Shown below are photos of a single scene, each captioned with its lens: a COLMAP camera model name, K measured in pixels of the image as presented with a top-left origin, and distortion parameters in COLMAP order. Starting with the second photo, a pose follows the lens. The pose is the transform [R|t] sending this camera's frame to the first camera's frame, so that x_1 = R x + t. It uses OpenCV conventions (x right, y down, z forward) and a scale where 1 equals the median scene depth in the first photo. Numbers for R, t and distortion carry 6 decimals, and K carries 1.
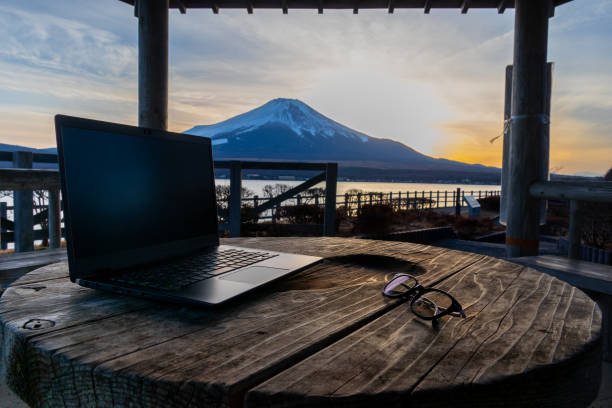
lens RADIAL K [[411.5, 0, 306.0], [0, 411.5, 204.0], [0, 0, 1]] dist [-0.020959, 0.000948]
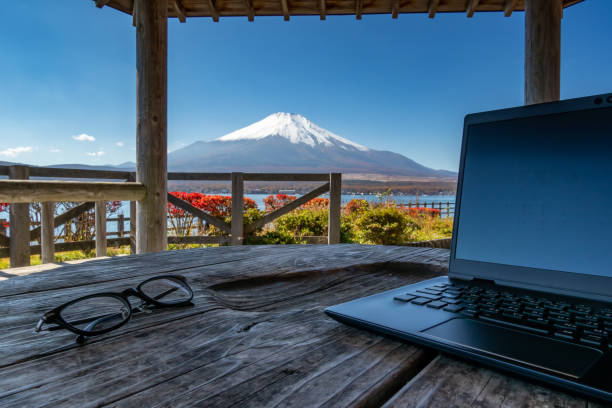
lens RADIAL K [[411.5, 0, 306.0], [0, 411.5, 204.0], [0, 0, 1]] dist [-0.020959, 0.000948]
pose [[0.999914, -0.012898, -0.002564, -0.042952], [0.012805, 0.999364, -0.033268, 0.035725], [0.002991, 0.033233, 0.999443, 0.182025]]
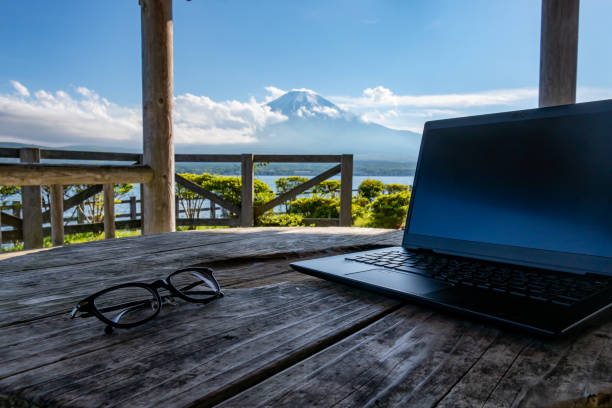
lens RADIAL K [[422.1, 0, 306.0], [0, 422.1, 204.0], [0, 0, 1]] dist [-0.015937, 0.000944]
pose [[0.999157, -0.011258, -0.039489, 0.040102], [0.011663, 0.999882, 0.010026, 0.030847], [0.039371, -0.010478, 0.999170, 0.118308]]
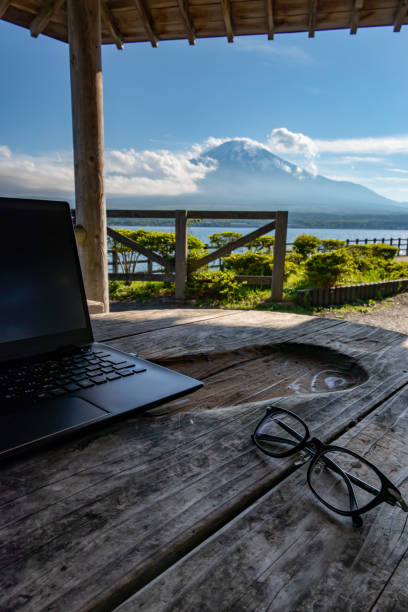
lens RADIAL K [[411.5, 0, 204.0], [0, 411.5, 306.0], [0, 0, 1]] dist [-0.020959, 0.000948]
pose [[0.991511, 0.017833, -0.128797, 0.086256], [-0.000720, 0.991288, 0.131713, -0.063632], [0.130023, -0.130502, 0.982885, 0.231609]]
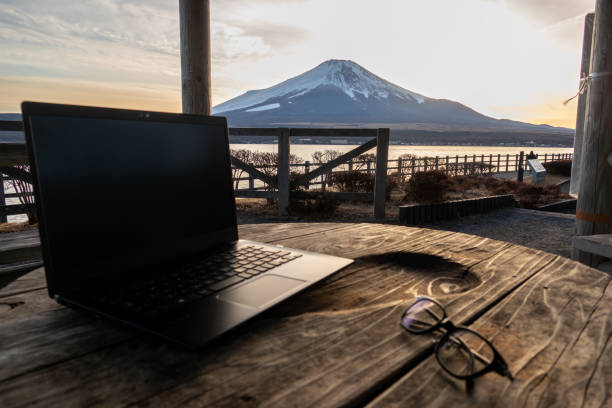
lens RADIAL K [[411.5, 0, 306.0], [0, 411.5, 204.0], [0, 0, 1]] dist [-0.020959, 0.000948]
pose [[0.991987, 0.006675, -0.126166, 0.051551], [0.004222, 0.996295, 0.085904, -0.058411], [0.126272, -0.085748, 0.988283, 0.171174]]
